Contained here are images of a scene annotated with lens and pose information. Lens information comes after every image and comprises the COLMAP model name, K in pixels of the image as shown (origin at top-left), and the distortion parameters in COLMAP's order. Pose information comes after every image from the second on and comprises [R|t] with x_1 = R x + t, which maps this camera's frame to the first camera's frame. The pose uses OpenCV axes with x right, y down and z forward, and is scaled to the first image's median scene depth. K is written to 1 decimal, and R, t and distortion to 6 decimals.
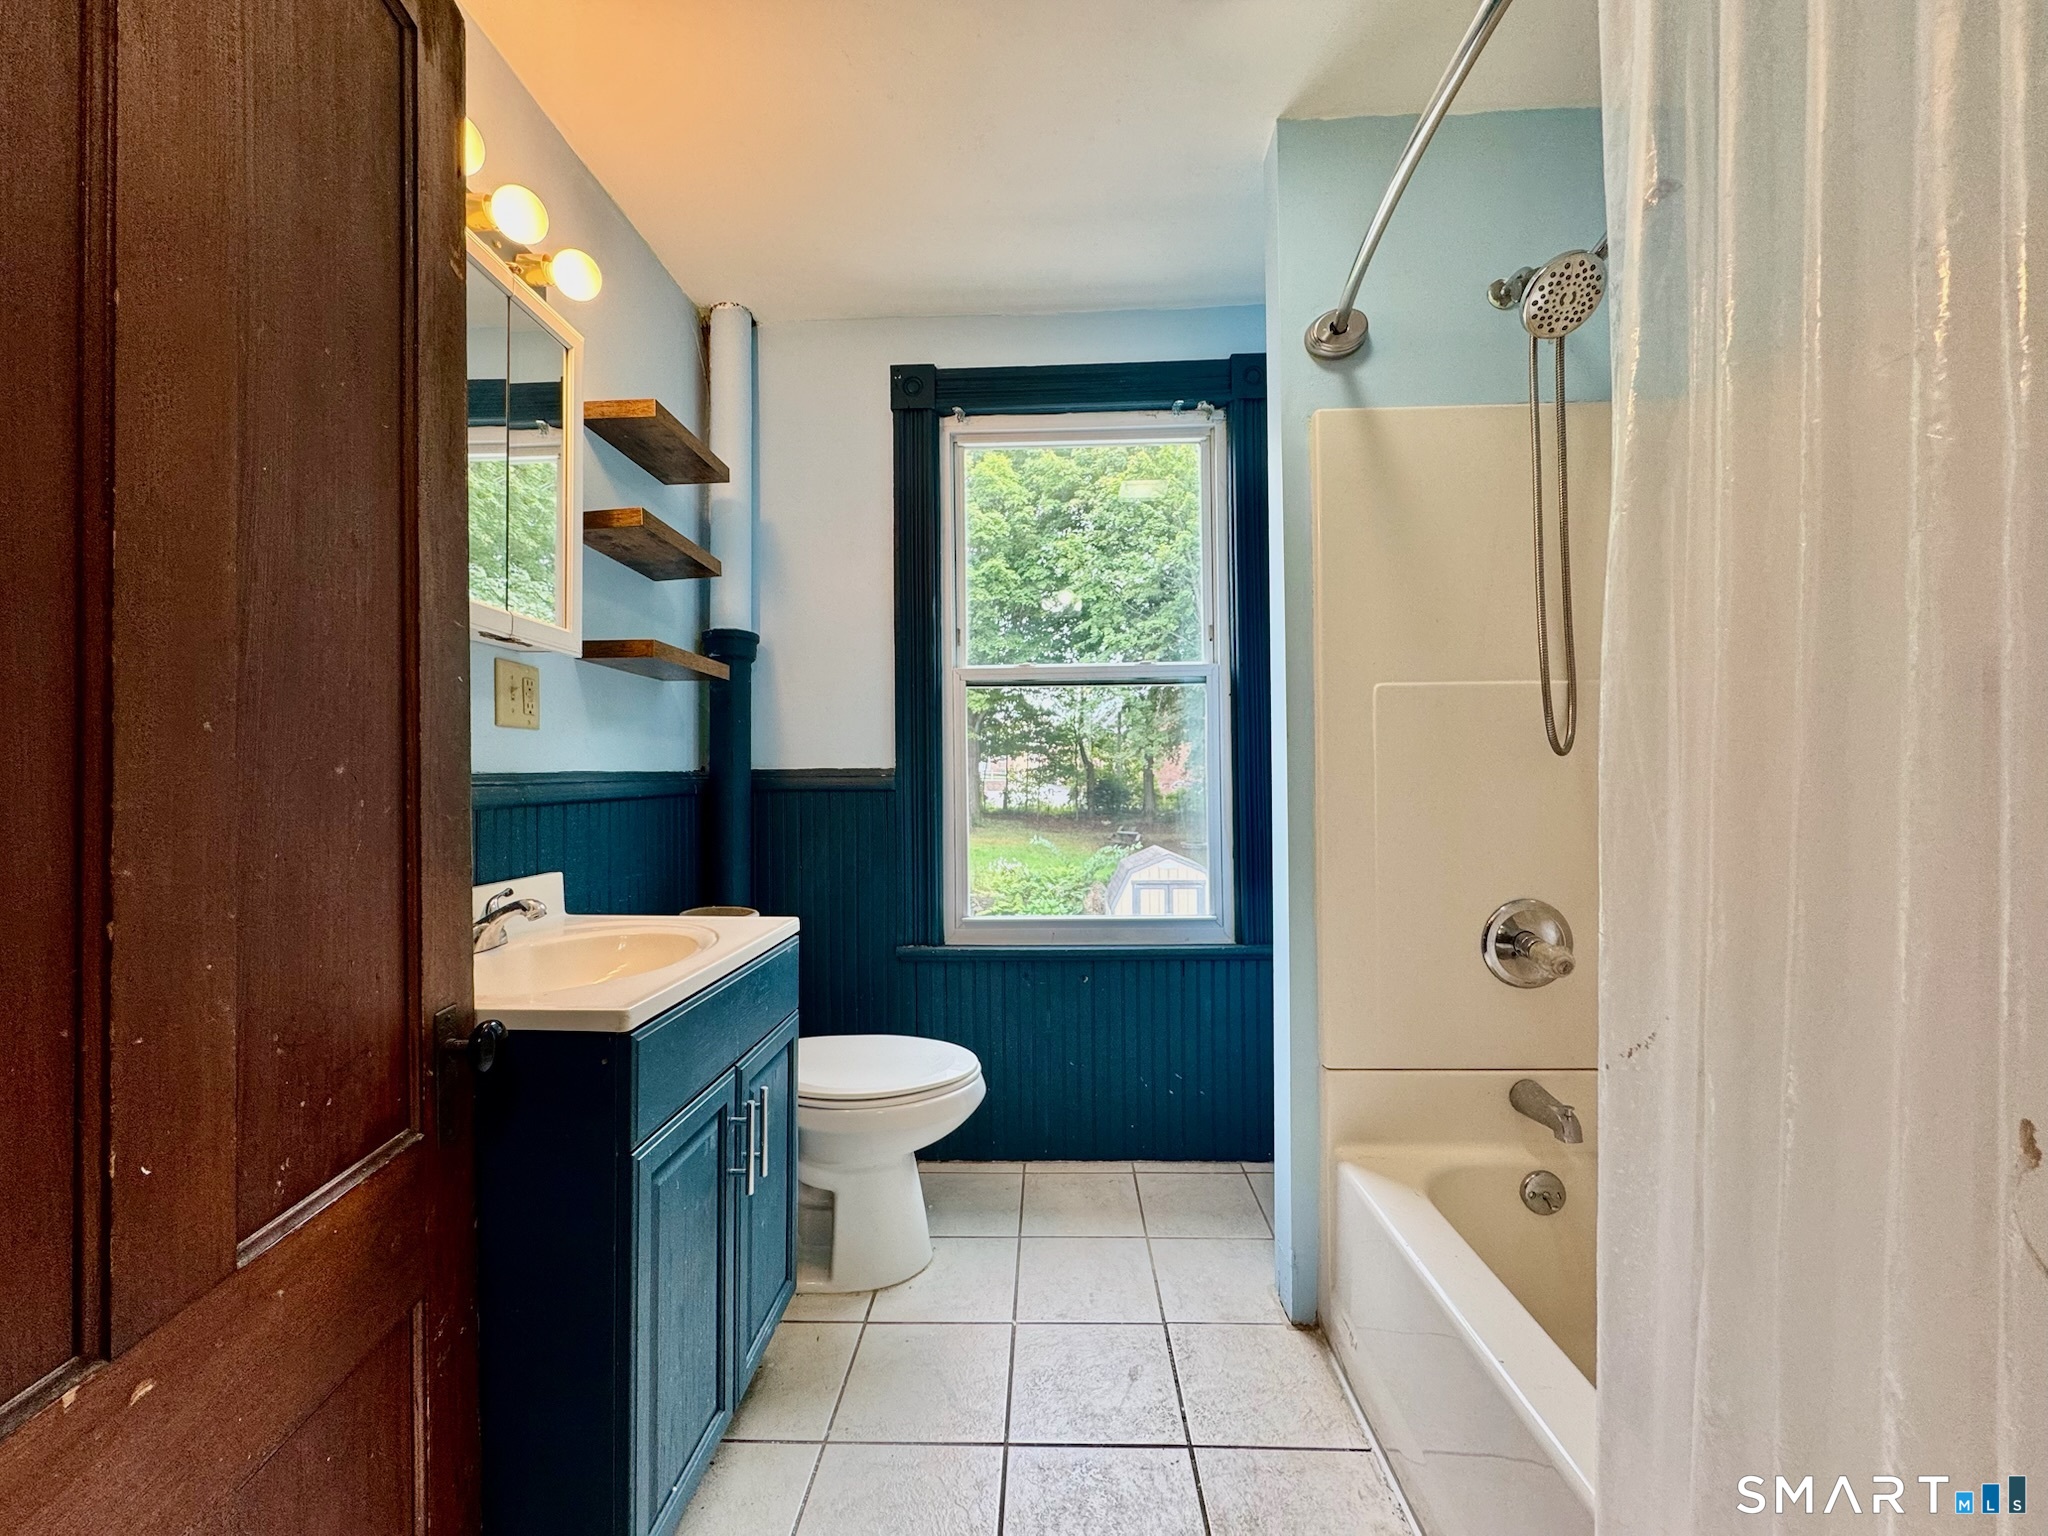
lens RADIAL K [[820.4, 0, 1024.0], [0, 820.4, 768.0], [0, 0, 1]] dist [-0.003310, 0.000141]
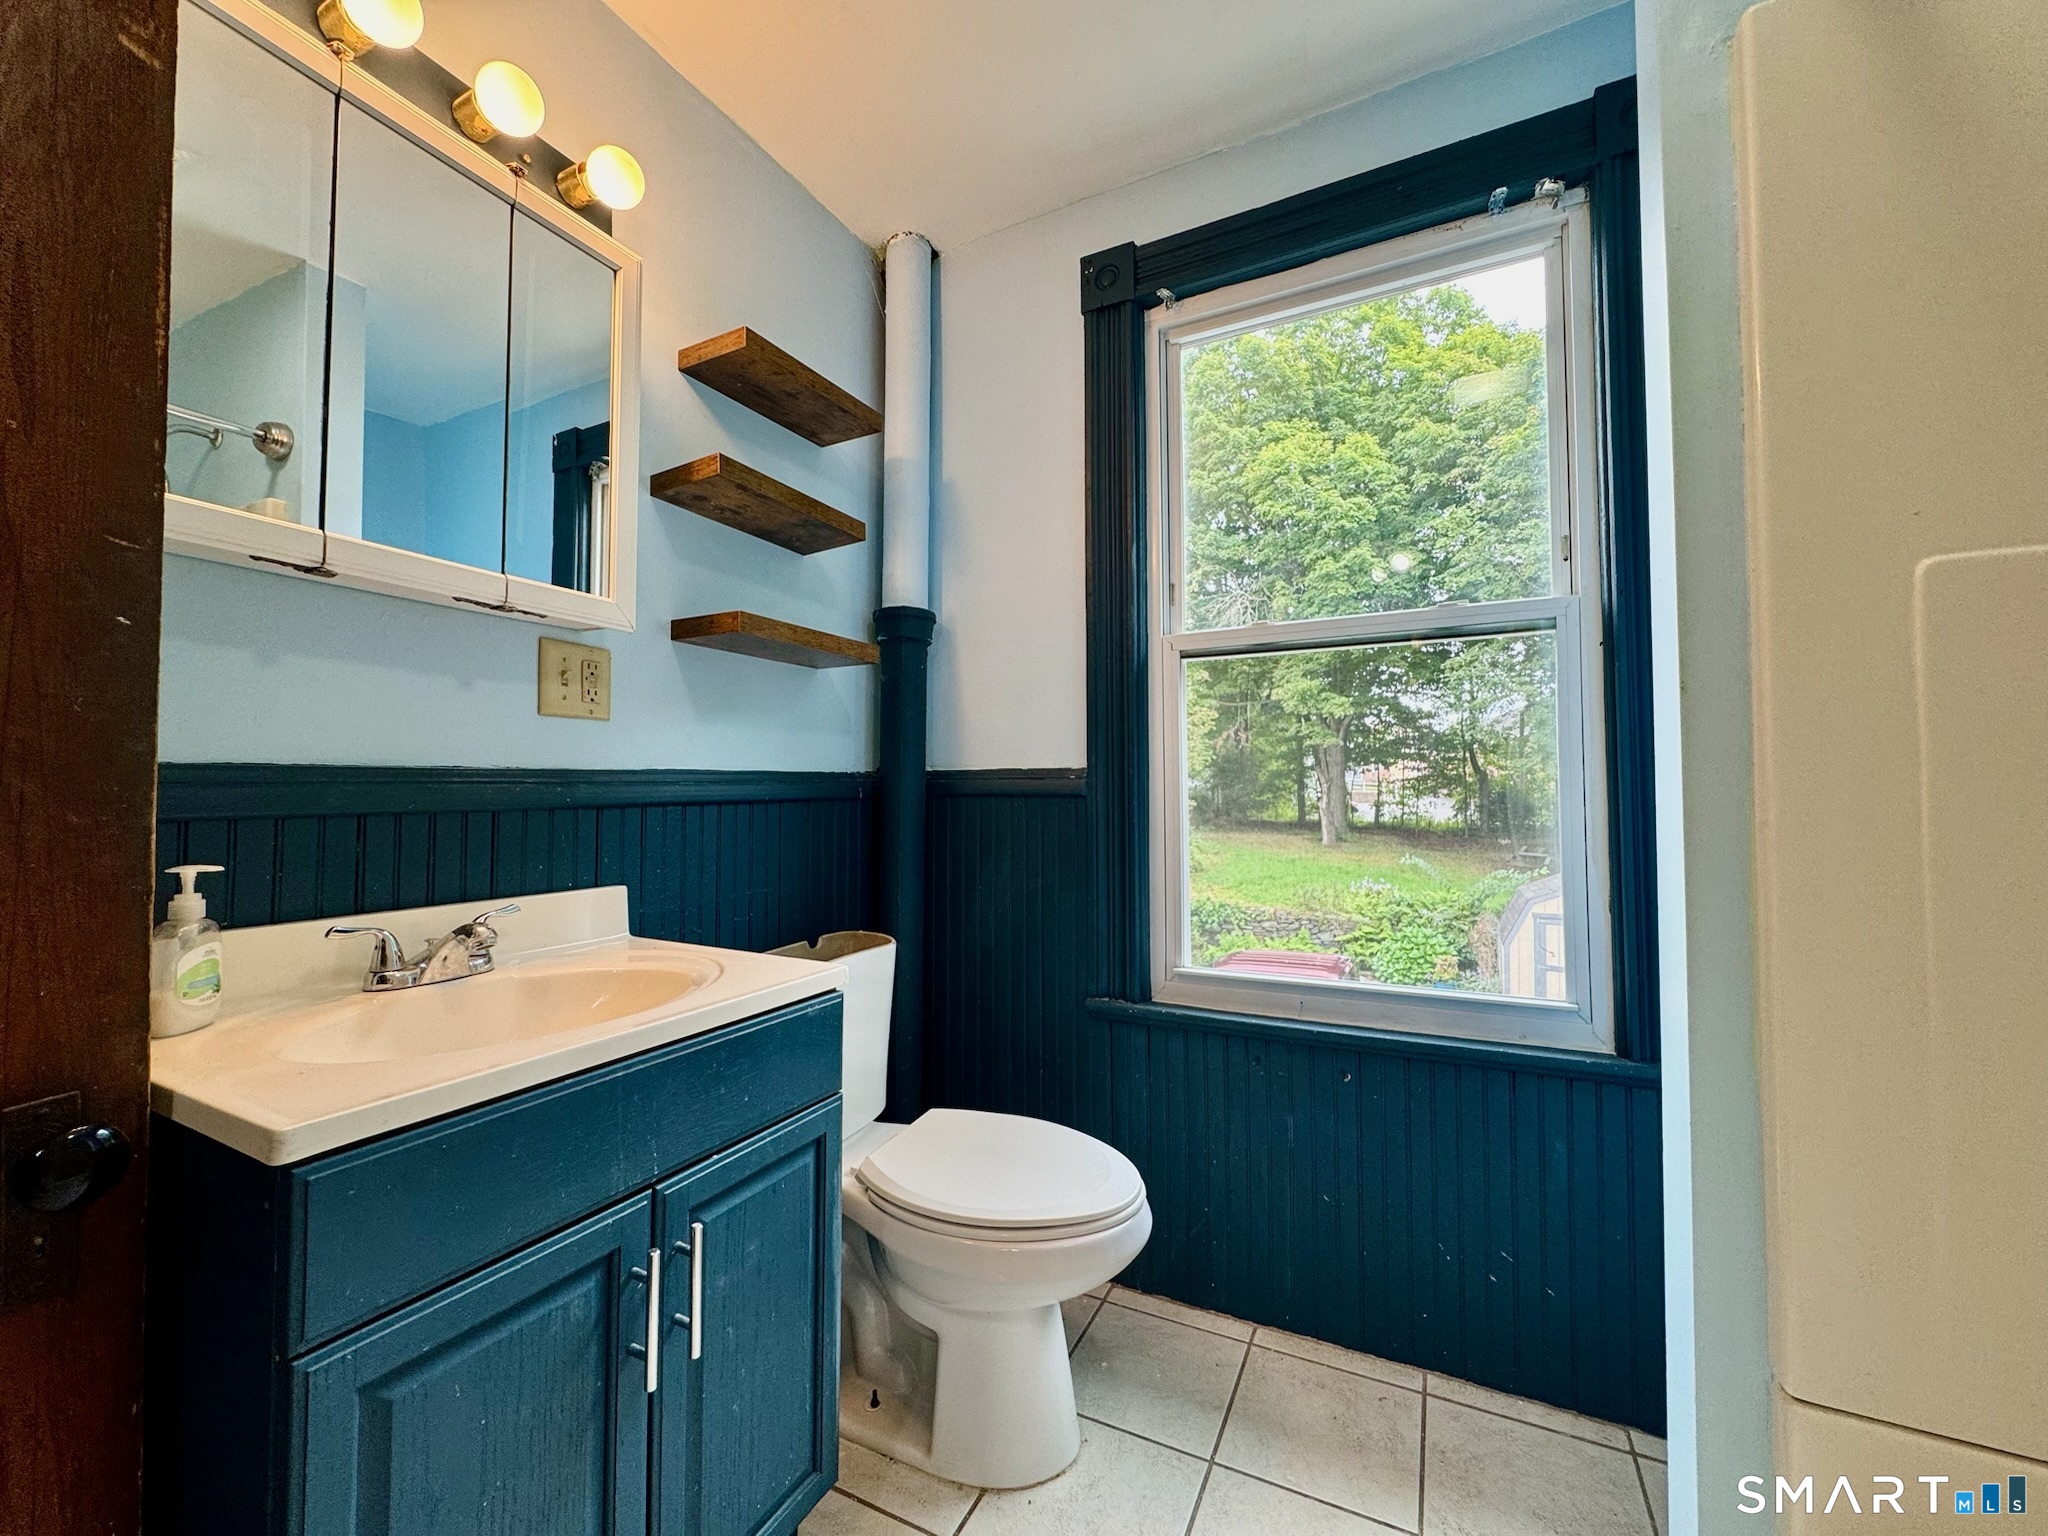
lens RADIAL K [[820.4, 0, 1024.0], [0, 820.4, 768.0], [0, 0, 1]] dist [-0.003310, 0.000141]
pose [[0.906835, -0.006684, -0.421434, 0.115753], [0.001286, 0.999913, -0.013092, 0.010493], [0.421485, 0.011330, 0.906765, 0.262536]]
